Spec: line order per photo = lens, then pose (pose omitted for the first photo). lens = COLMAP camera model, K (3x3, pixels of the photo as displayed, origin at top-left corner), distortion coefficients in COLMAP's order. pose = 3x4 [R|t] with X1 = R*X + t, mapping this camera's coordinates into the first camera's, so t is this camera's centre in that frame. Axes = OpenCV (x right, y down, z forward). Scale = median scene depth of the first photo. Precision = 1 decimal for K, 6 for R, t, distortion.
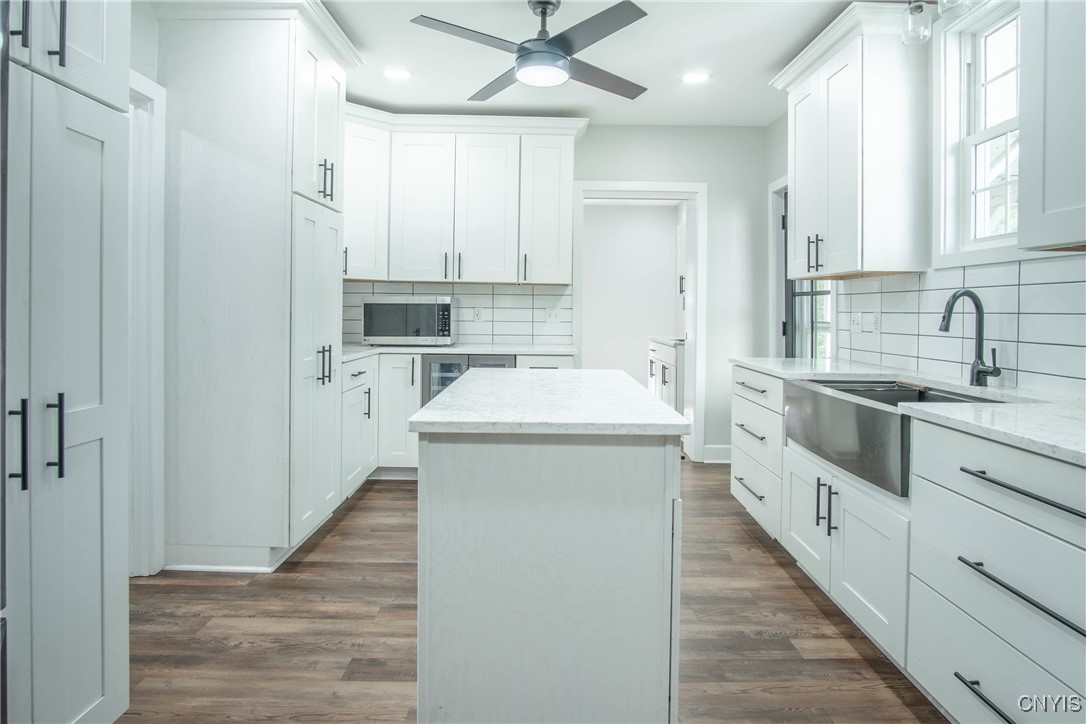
lens RADIAL K [[618.9, 0, 545.1], [0, 618.9, 308.1], [0, 0, 1]] dist [-0.028079, 0.000167]
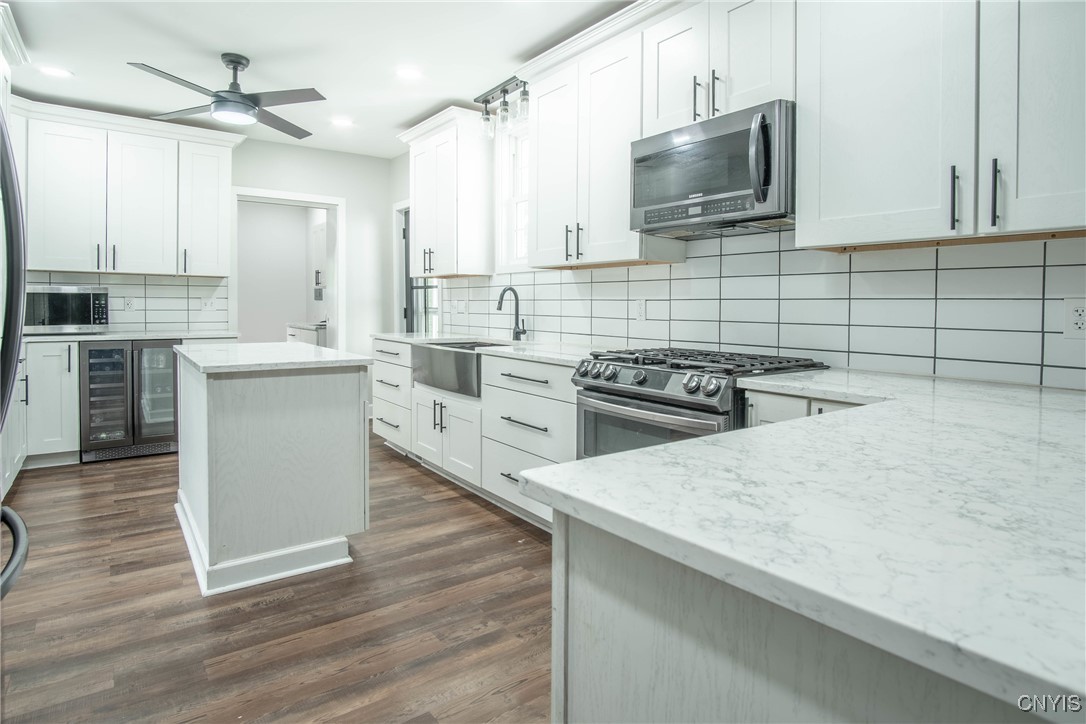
lens RADIAL K [[610.8, 0, 550.3], [0, 610.8, 345.4], [0, 0, 1]] dist [-0.026168, 0.001216]
pose [[0.810820, -0.042832, 0.583726, -0.218243], [-0.001267, 0.997188, 0.074930, 0.005631], [-0.585294, -0.061494, 0.808486, -0.429604]]
